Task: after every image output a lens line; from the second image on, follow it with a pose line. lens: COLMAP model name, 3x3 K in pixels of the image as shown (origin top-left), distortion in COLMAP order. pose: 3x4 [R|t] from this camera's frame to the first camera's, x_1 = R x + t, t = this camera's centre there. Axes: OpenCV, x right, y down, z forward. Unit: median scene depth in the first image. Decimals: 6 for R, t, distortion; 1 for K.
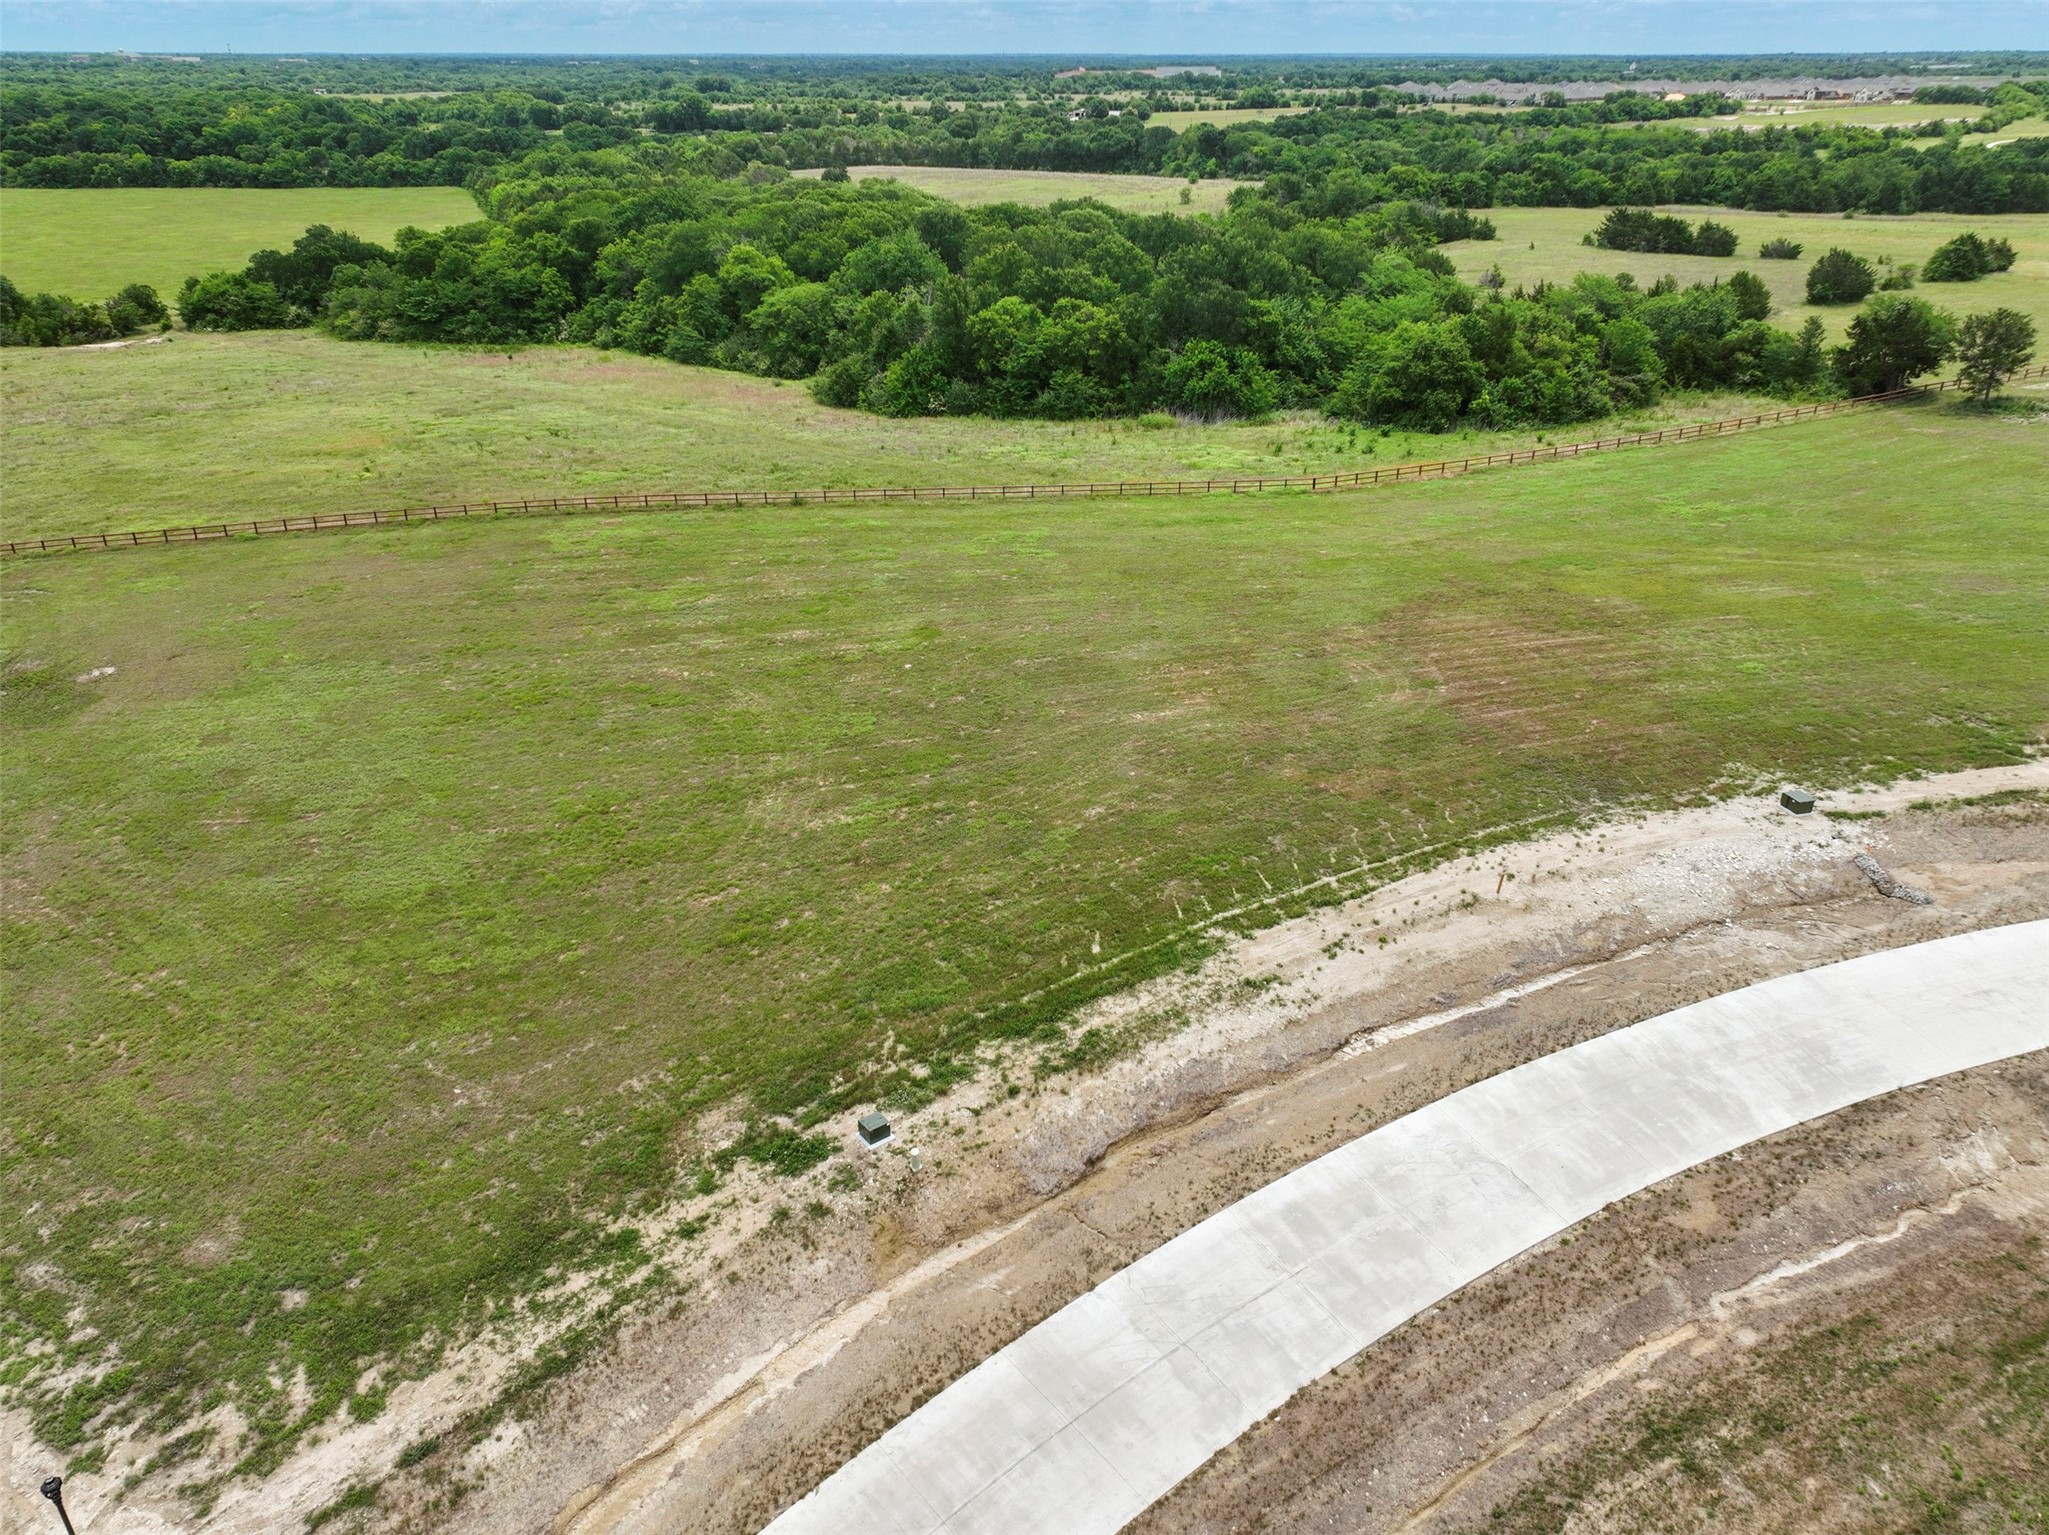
lens RADIAL K [[1472.6, 0, 1028.1], [0, 1472.6, 768.0], [0, 0, 1]] dist [0.002928, 0.010378]
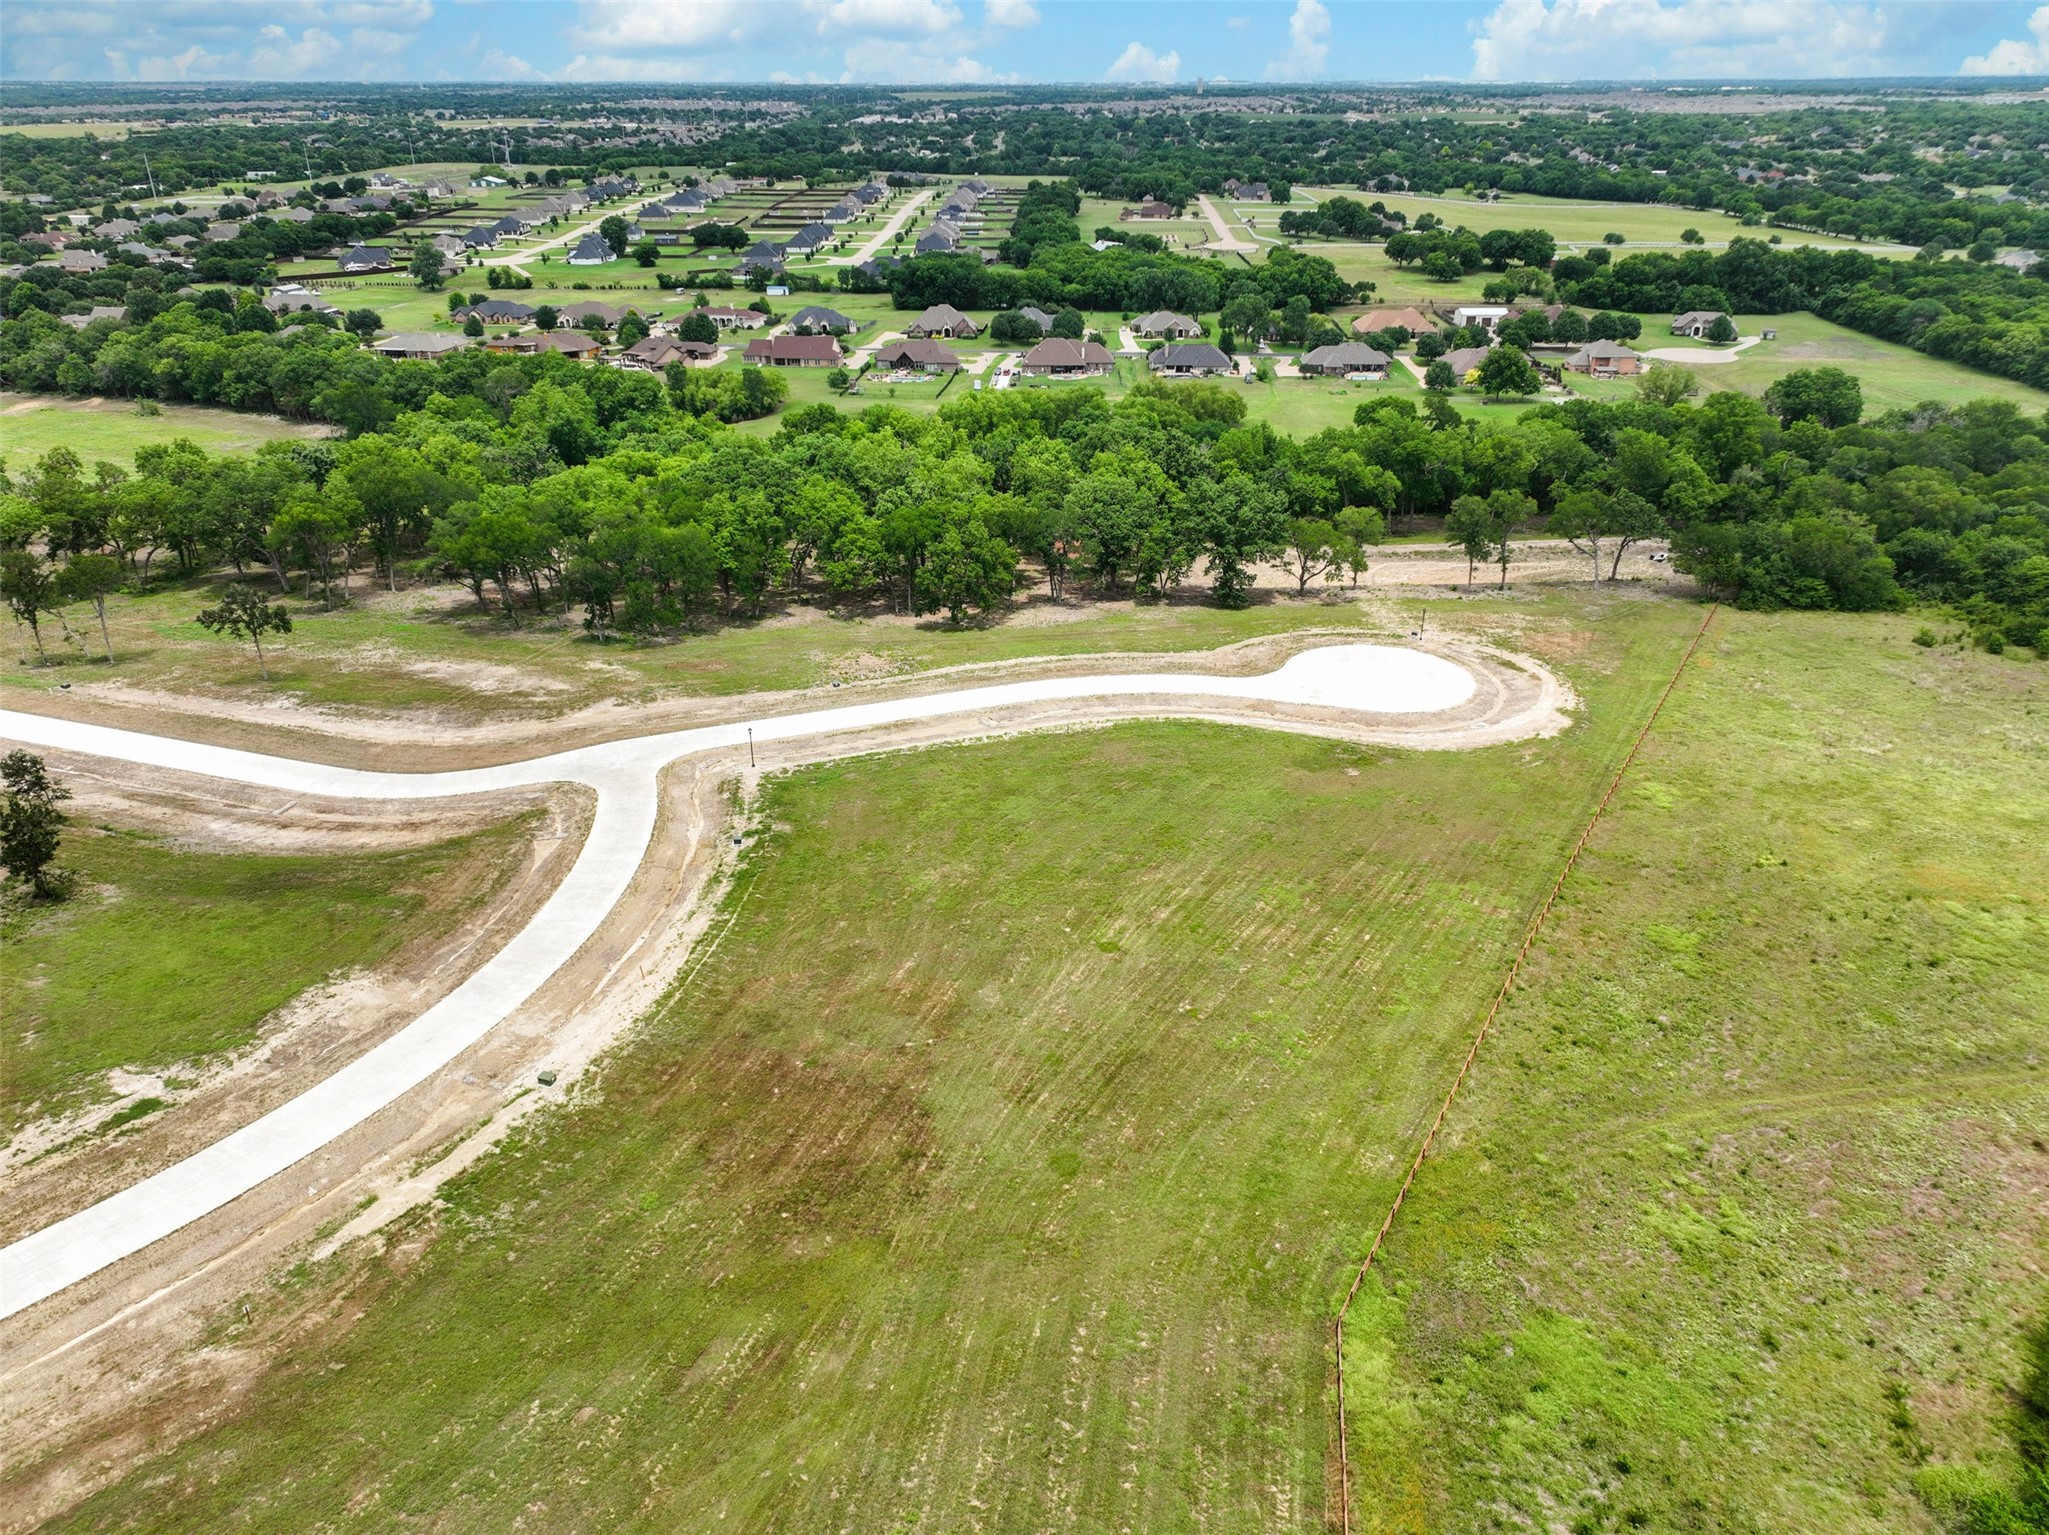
lens RADIAL K [[1434.5, 0, 1031.8], [0, 1434.5, 769.8], [0, 0, 1]] dist [-0.000495, 0.017404]
pose [[-0.541341, 0.368025, -0.755981, 1.463131], [-0.364968, 0.707143, 0.605596, -1.563160], [0.757462, 0.603743, -0.248488, 1.772080]]
